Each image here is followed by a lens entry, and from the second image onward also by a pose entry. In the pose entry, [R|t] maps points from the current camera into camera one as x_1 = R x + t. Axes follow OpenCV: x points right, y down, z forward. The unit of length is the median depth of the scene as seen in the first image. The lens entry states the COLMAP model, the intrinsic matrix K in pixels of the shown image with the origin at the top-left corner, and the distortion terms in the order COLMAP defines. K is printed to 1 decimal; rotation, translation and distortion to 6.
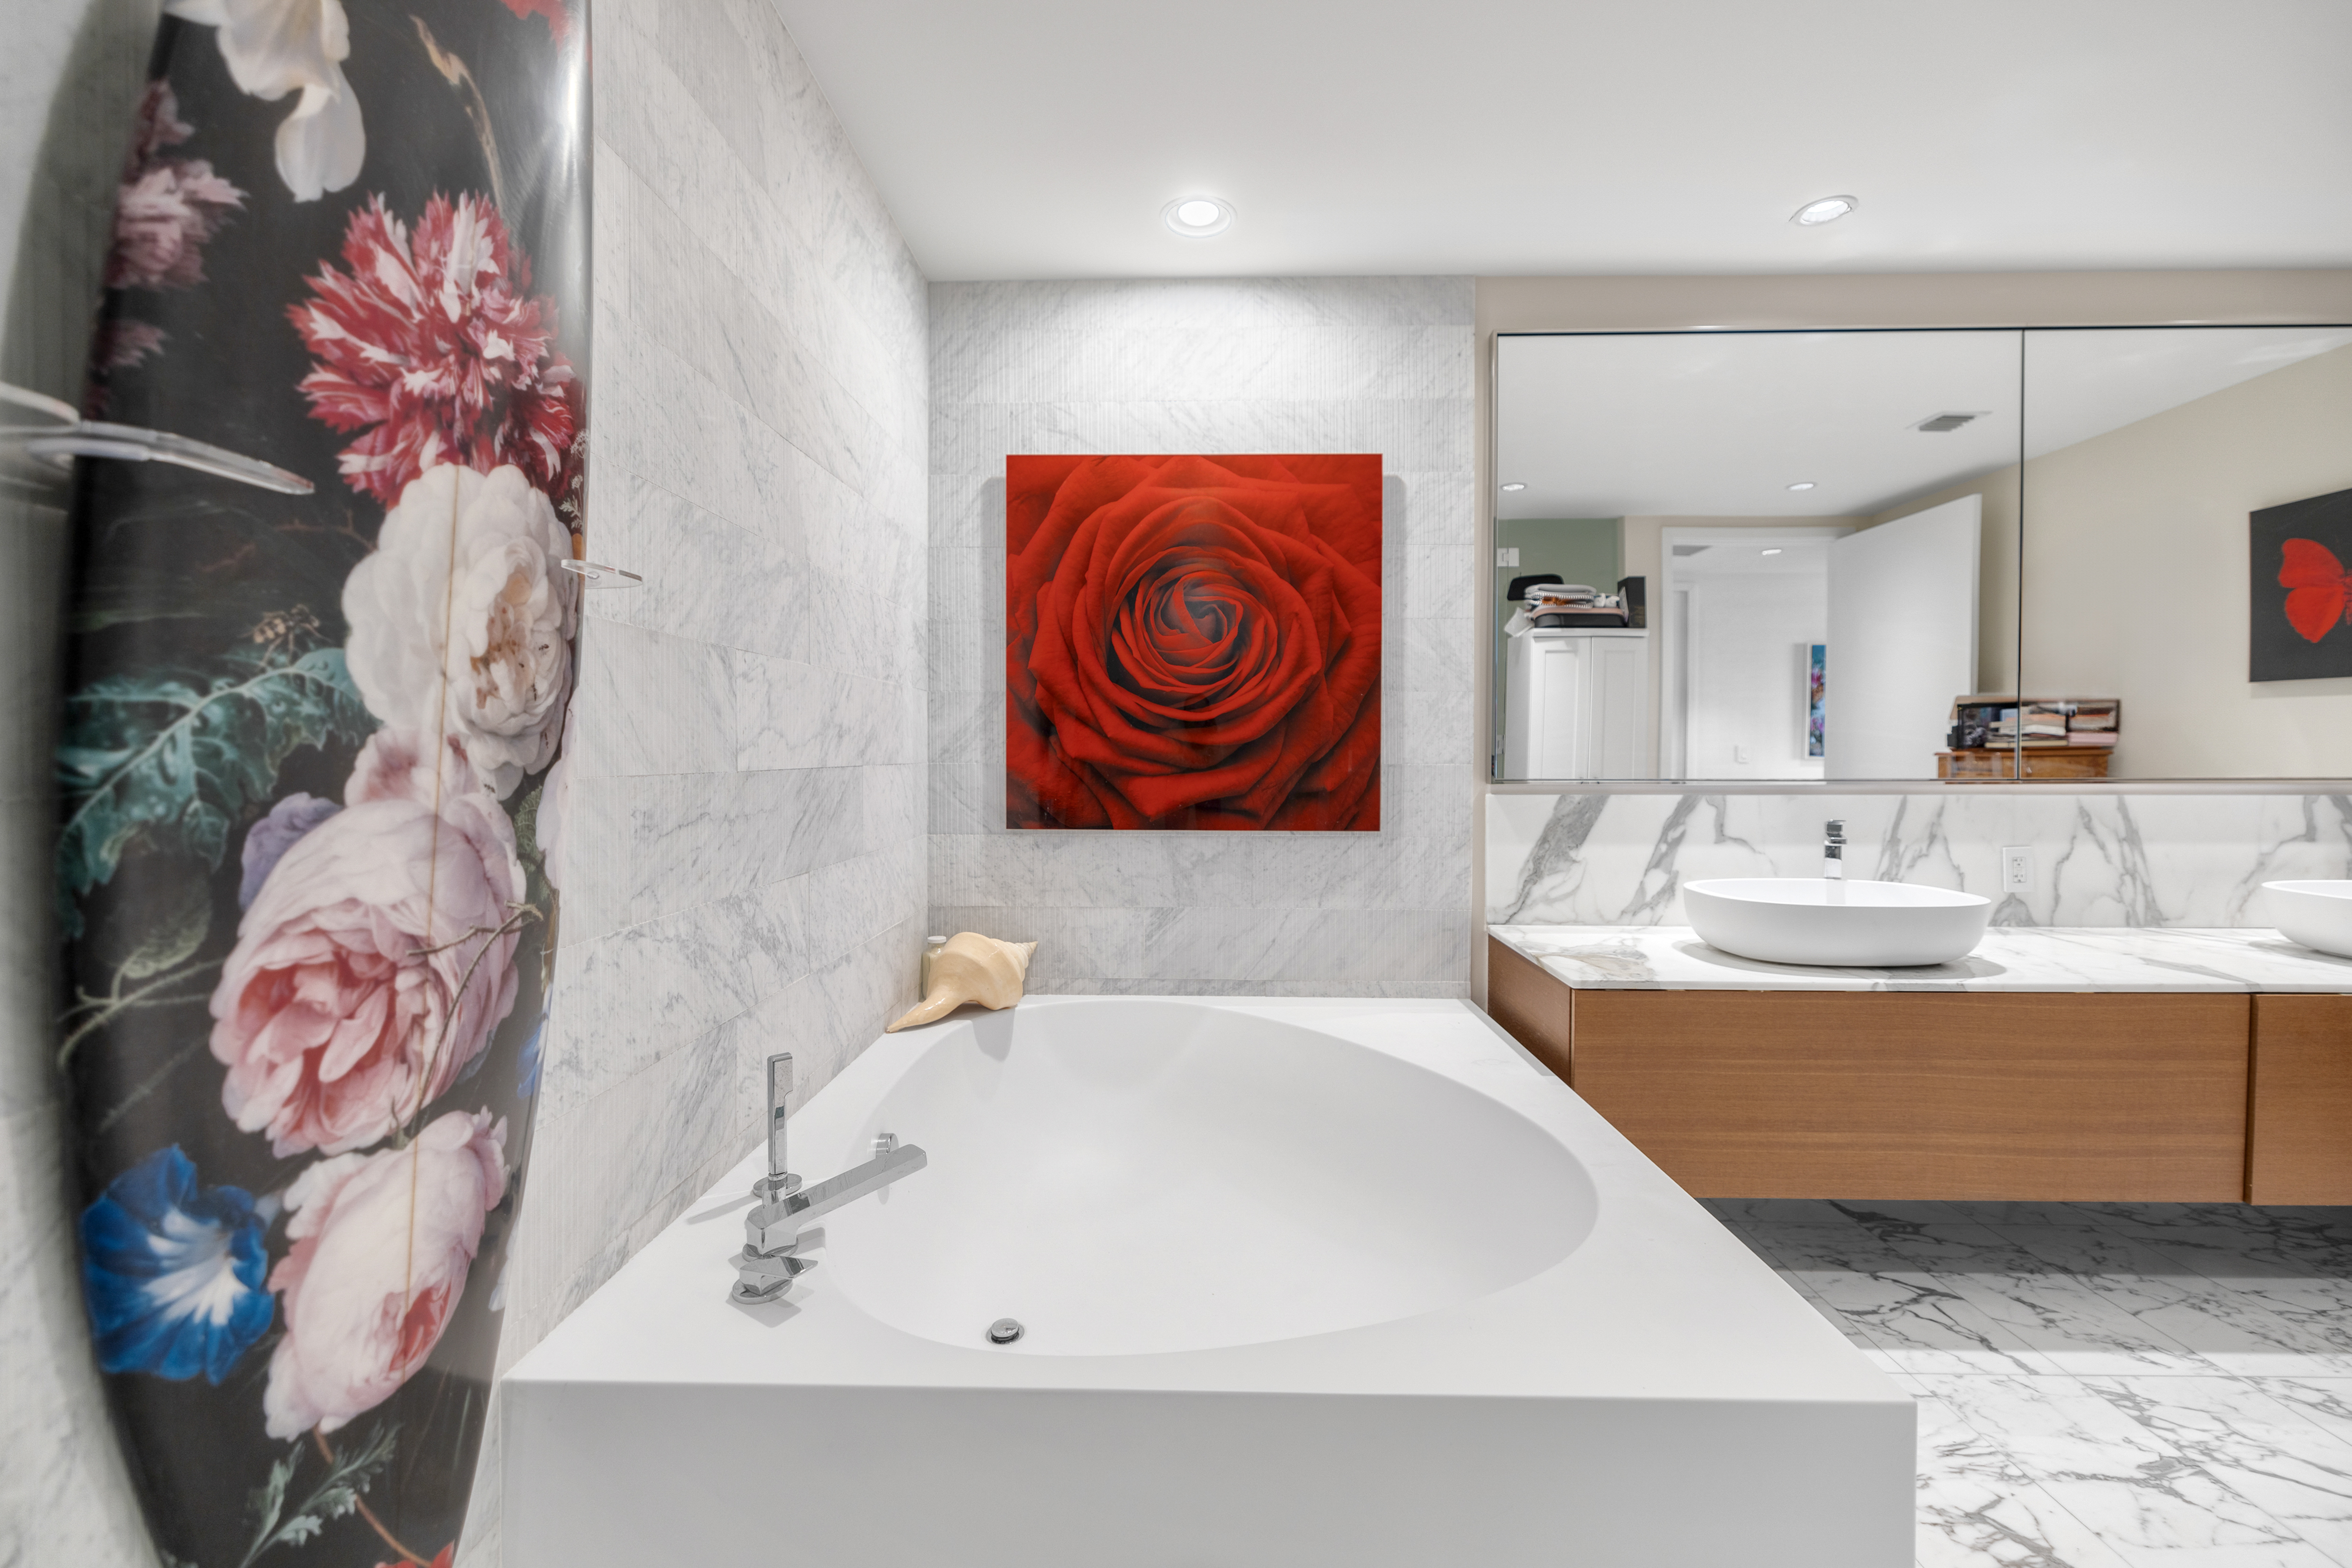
lens RADIAL K [[989.7, 0, 1176.8], [0, 989.7, 768.0], [0, 0, 1]] dist [-0.000742, -0.000059]
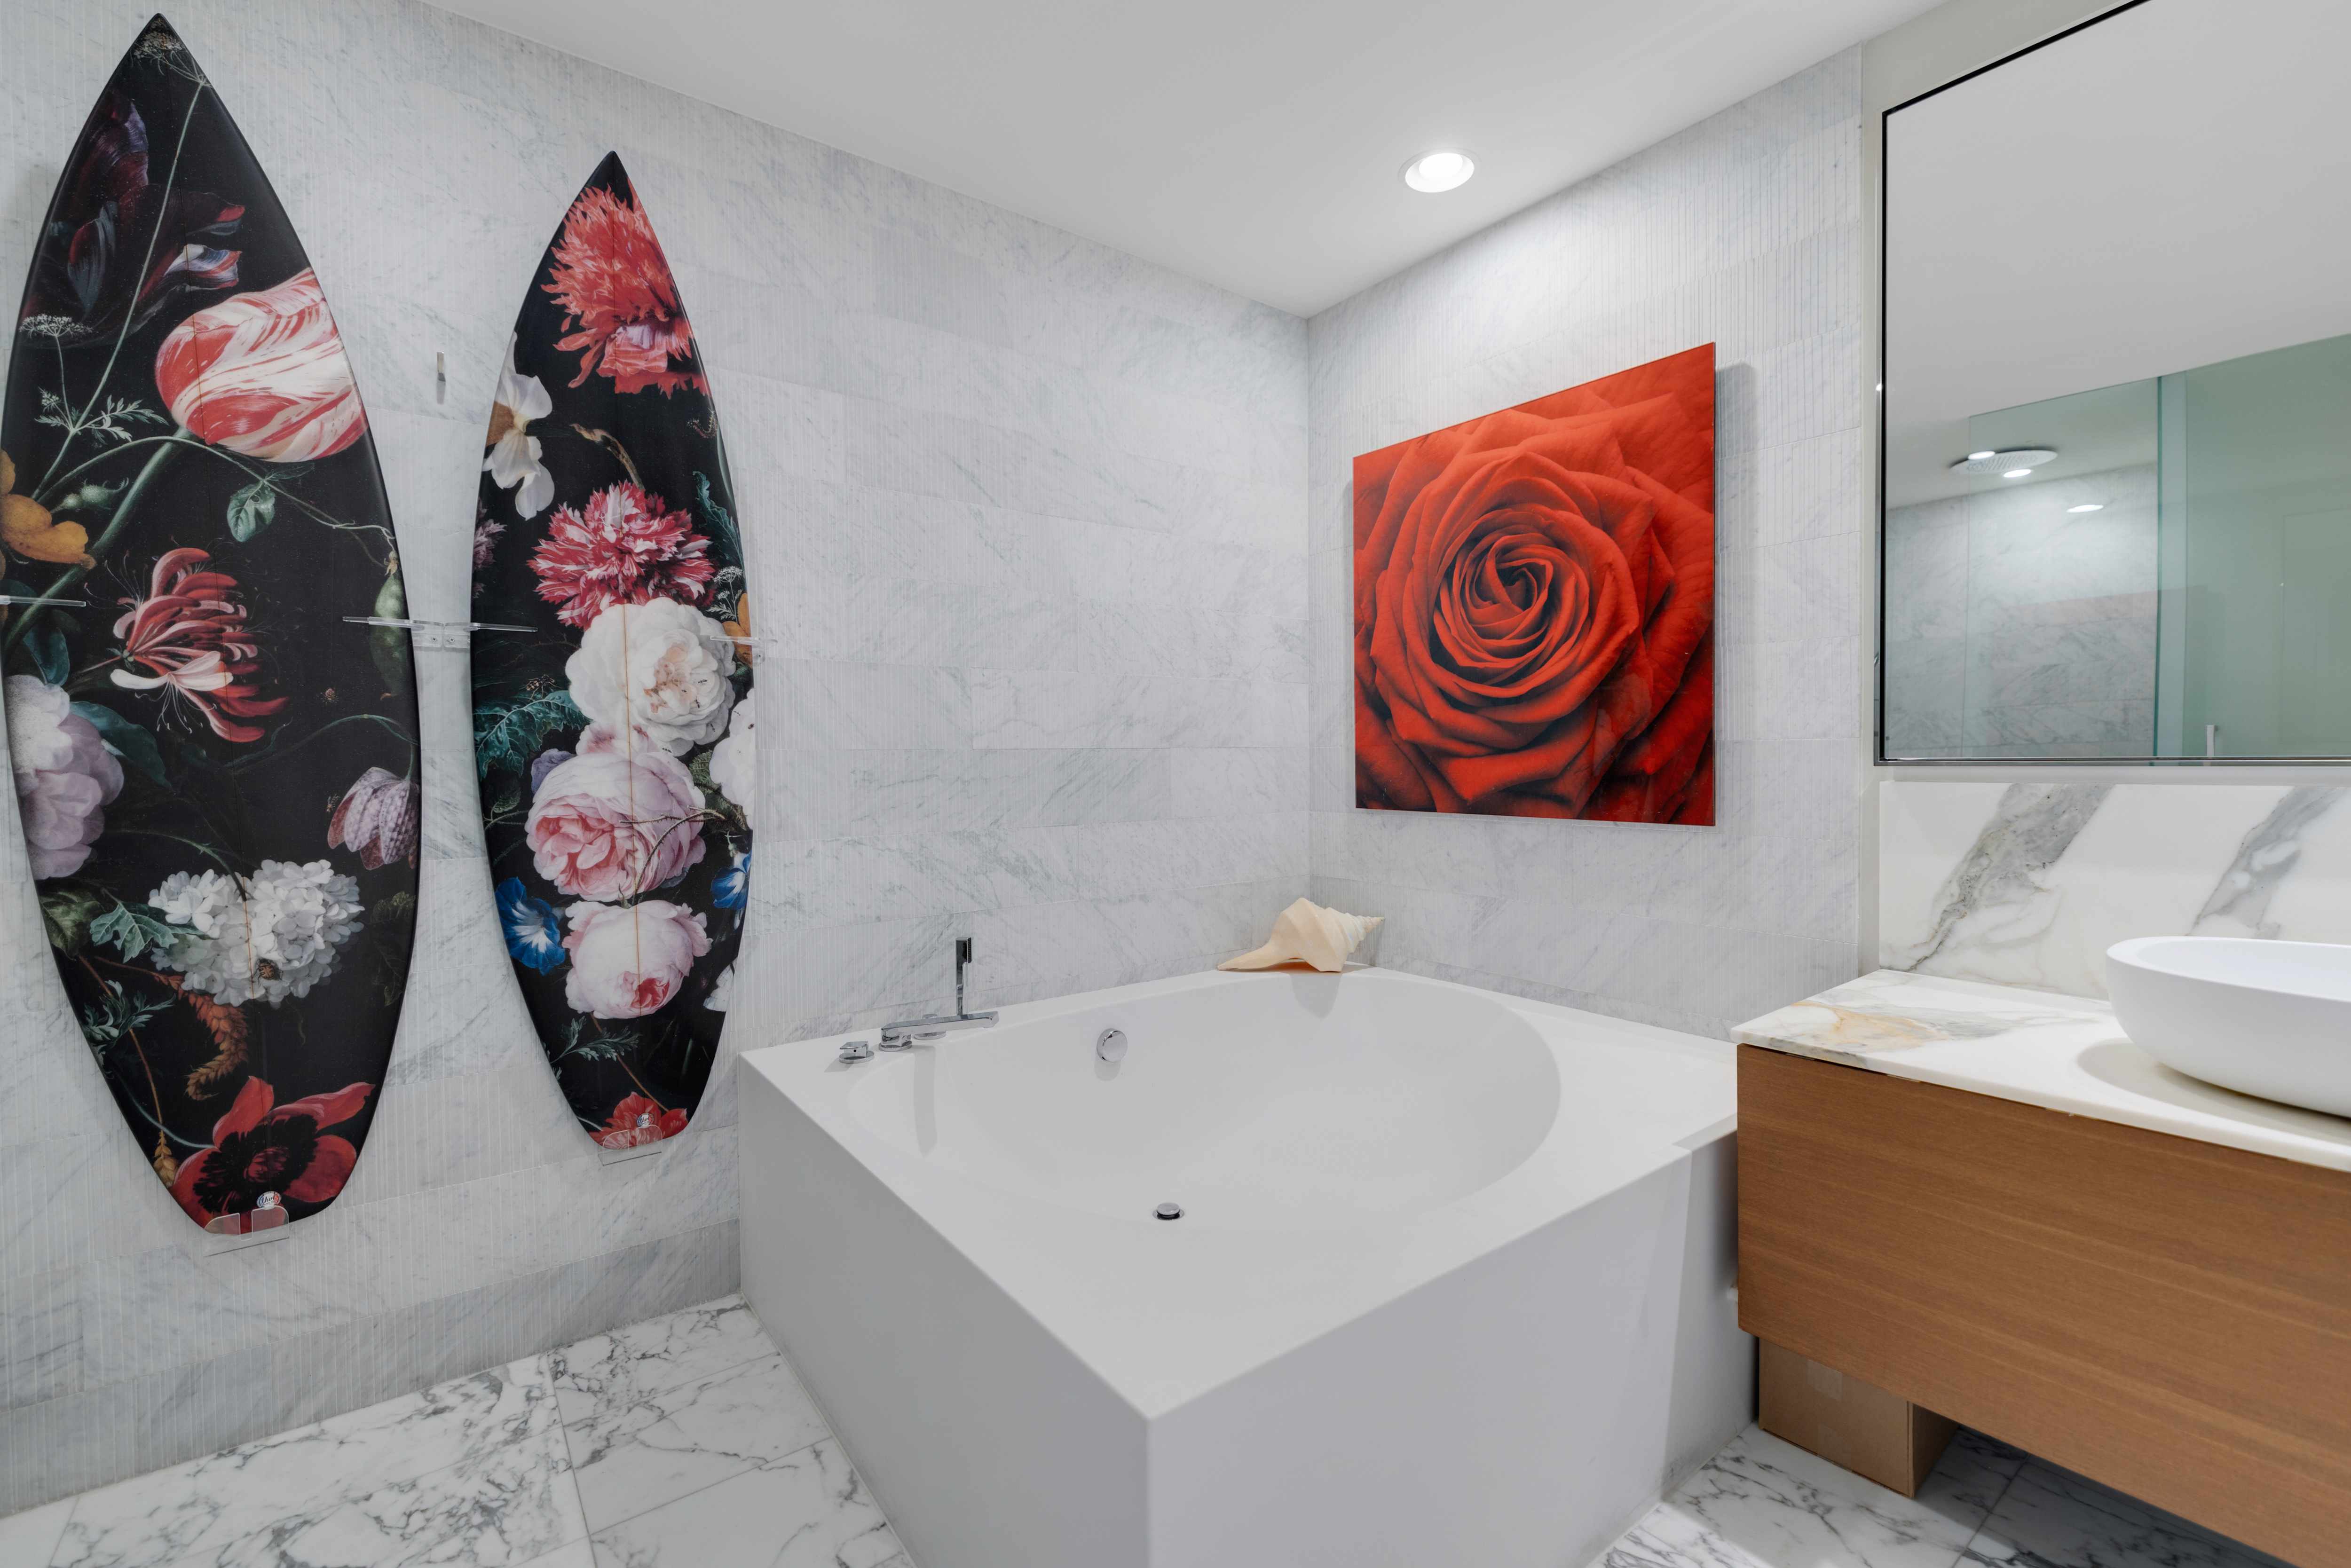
lens RADIAL K [[989.3, 0, 1156.5], [0, 989.3, 776.4], [0, 0, 1]] dist [-0.000742, -0.000059]
pose [[0.620306, 0.008542, -0.784313, 0.763068], [-0.002275, 0.999956, 0.009091, 0.025957], [0.784356, -0.003854, 0.620298, 0.238354]]
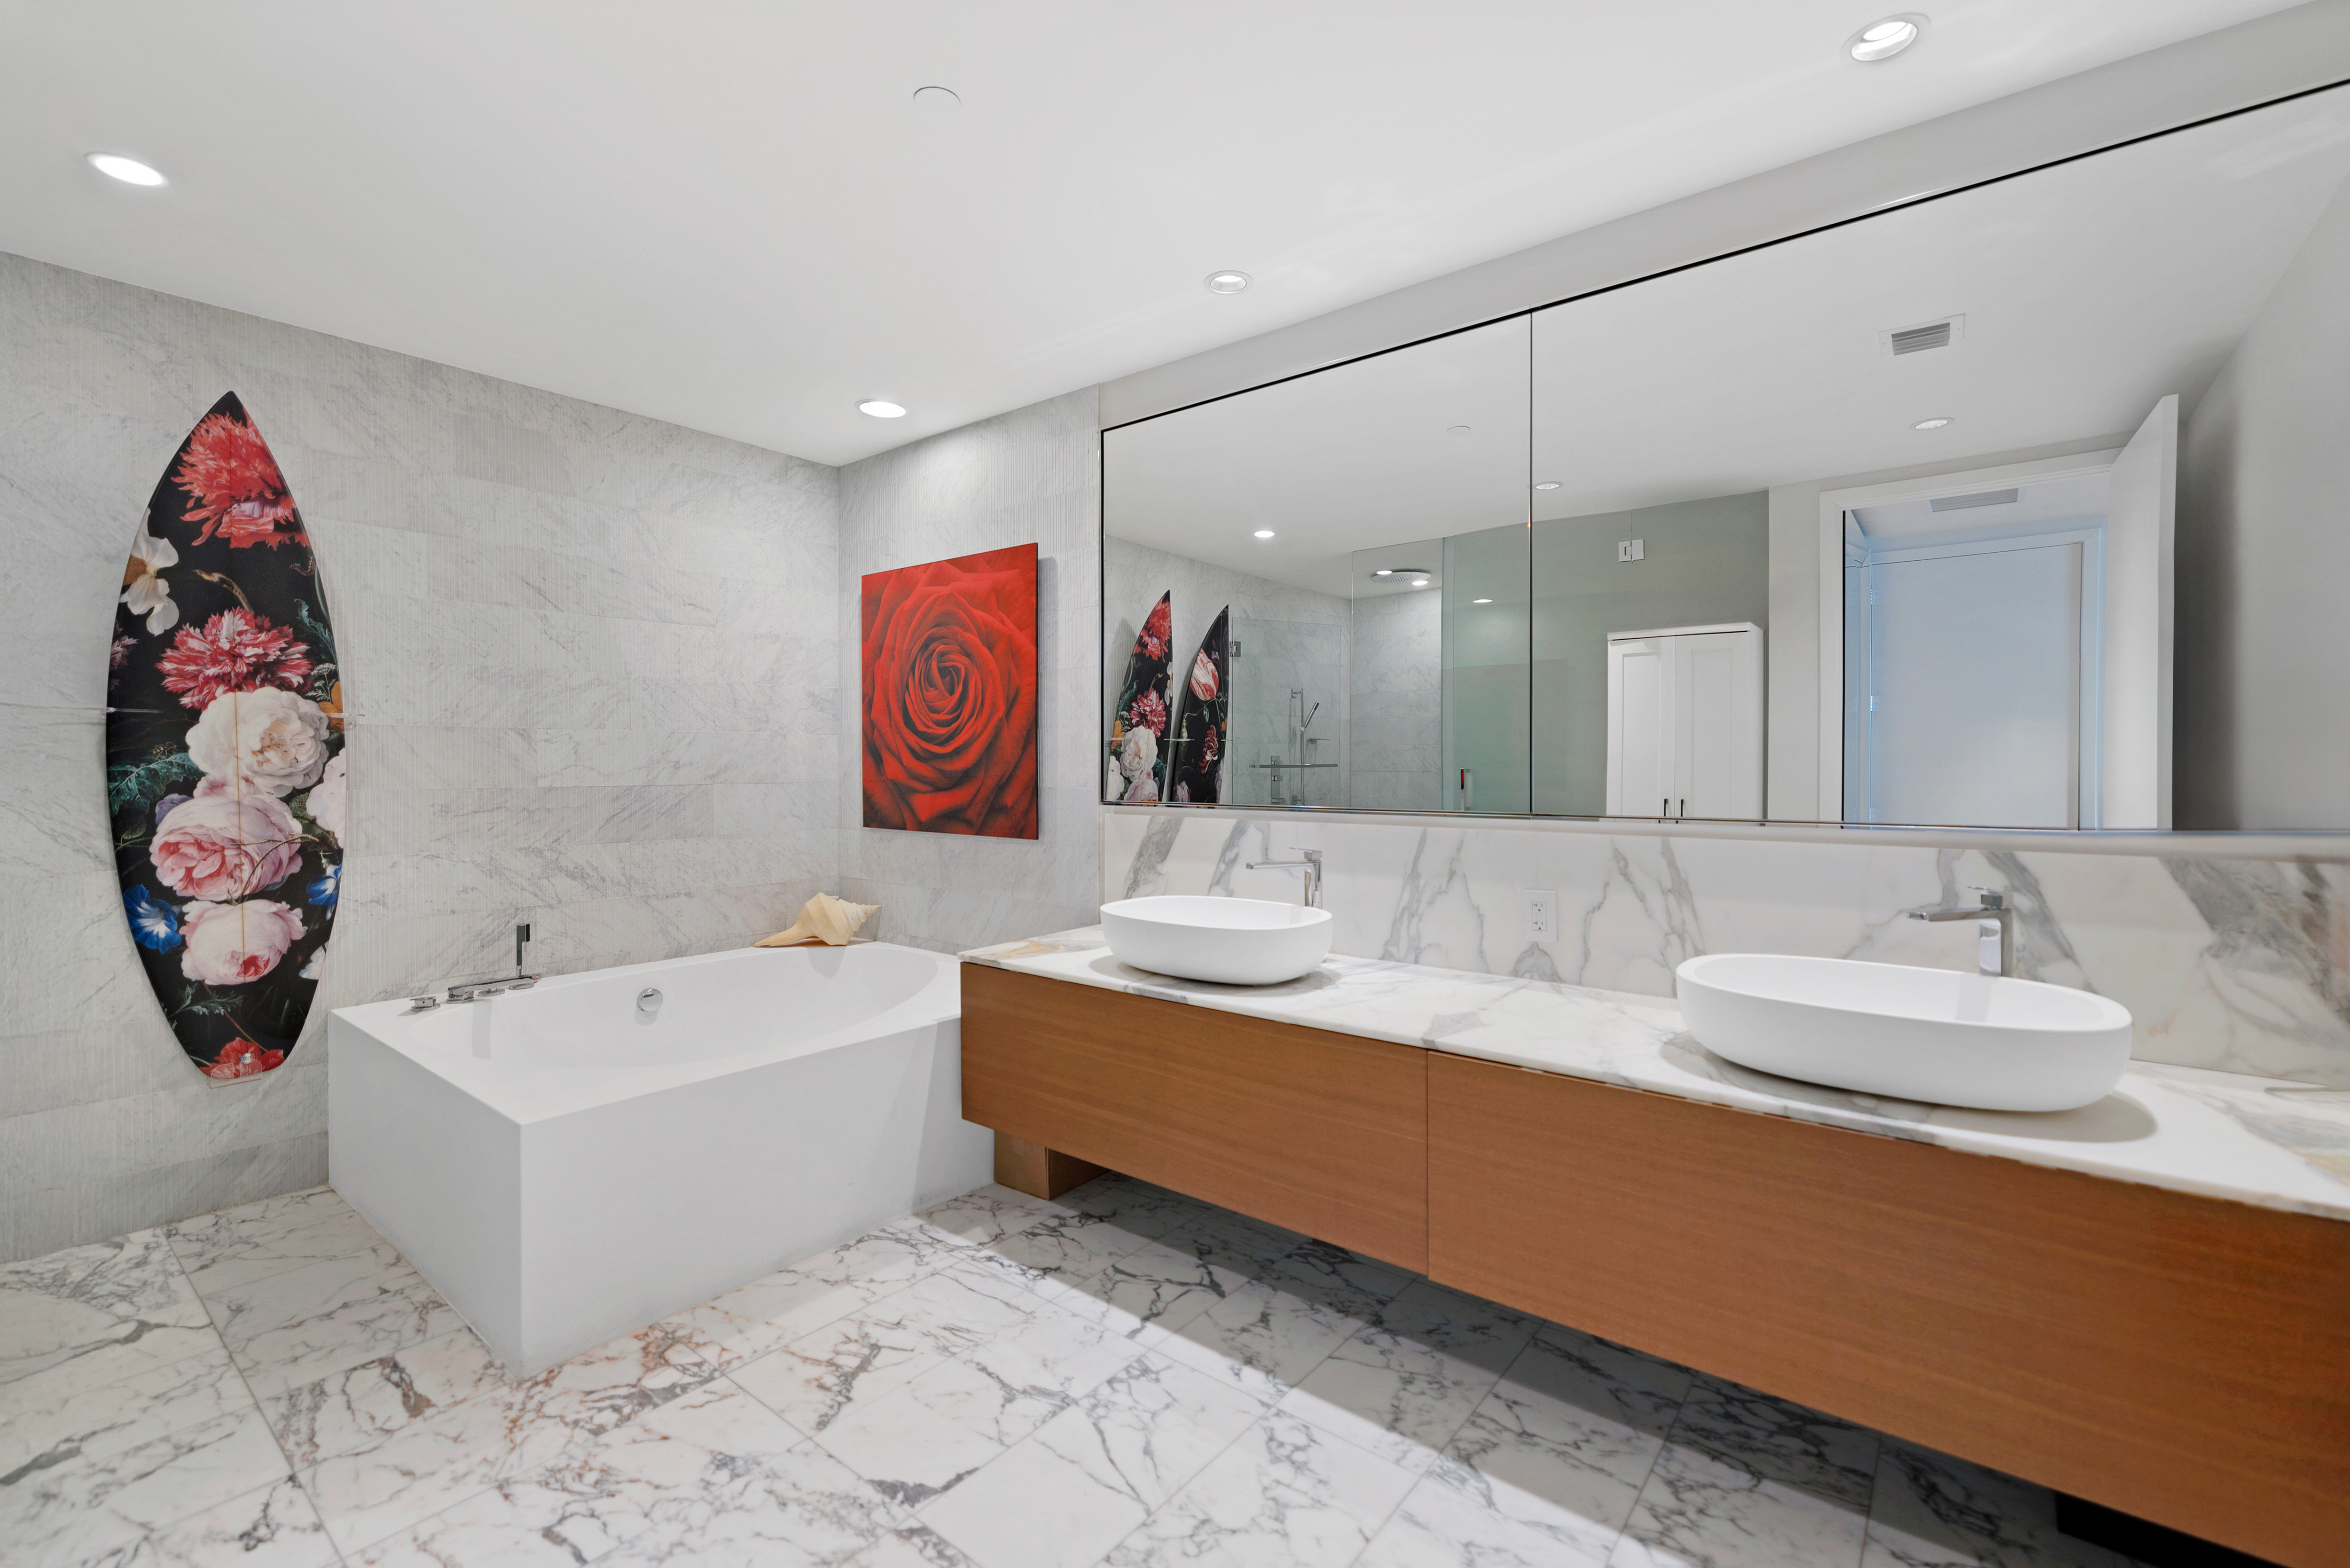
lens RADIAL K [[989.0, 0, 1142.4], [0, 989.0, 772.5], [0, 0, 1]] dist [-0.000742, -0.000059]
pose [[0.793838, 0.005079, -0.608108, 1.522260], [-0.009387, 0.999948, -0.003902, -0.026438], [0.608057, 0.008806, 0.793845, 0.106605]]
